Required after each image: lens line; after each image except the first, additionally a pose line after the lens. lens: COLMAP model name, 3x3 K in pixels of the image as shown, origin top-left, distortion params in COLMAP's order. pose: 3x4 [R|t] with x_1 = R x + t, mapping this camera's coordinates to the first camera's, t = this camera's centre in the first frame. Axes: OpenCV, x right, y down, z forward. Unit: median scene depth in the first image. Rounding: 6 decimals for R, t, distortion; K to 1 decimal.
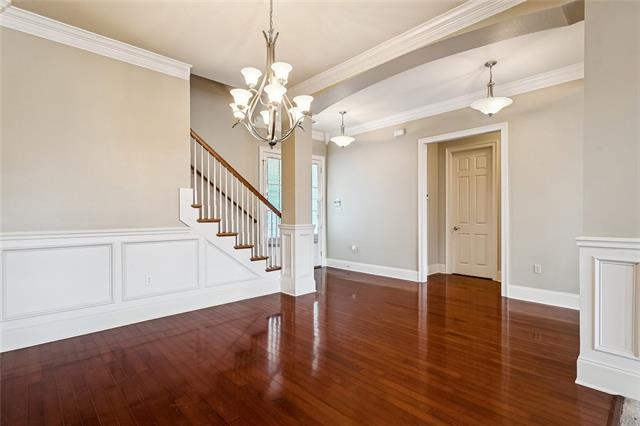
lens RADIAL K [[308.1, 0, 323.2], [0, 308.1, 216.9], [0, 0, 1]] dist [-0.003158, -0.000057]
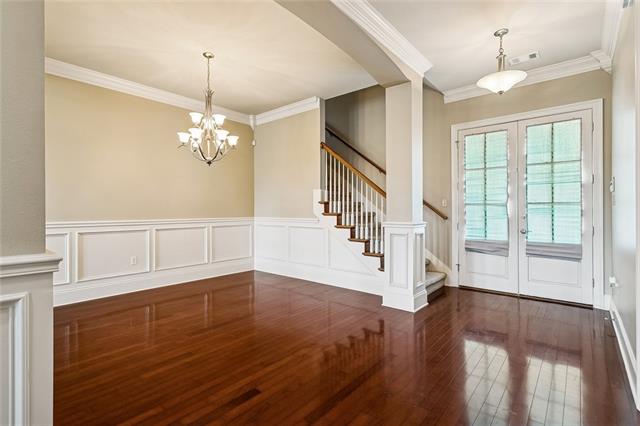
lens RADIAL K [[308.1, 0, 322.7], [0, 308.1, 209.2], [0, 0, 1]] dist [-0.003158, -0.000057]
pose [[0.116579, 0.000628, -0.993181, 0.720172], [-0.006527, 0.999979, -0.000134, -0.005055], [0.993160, 0.006498, 0.116580, 0.715049]]
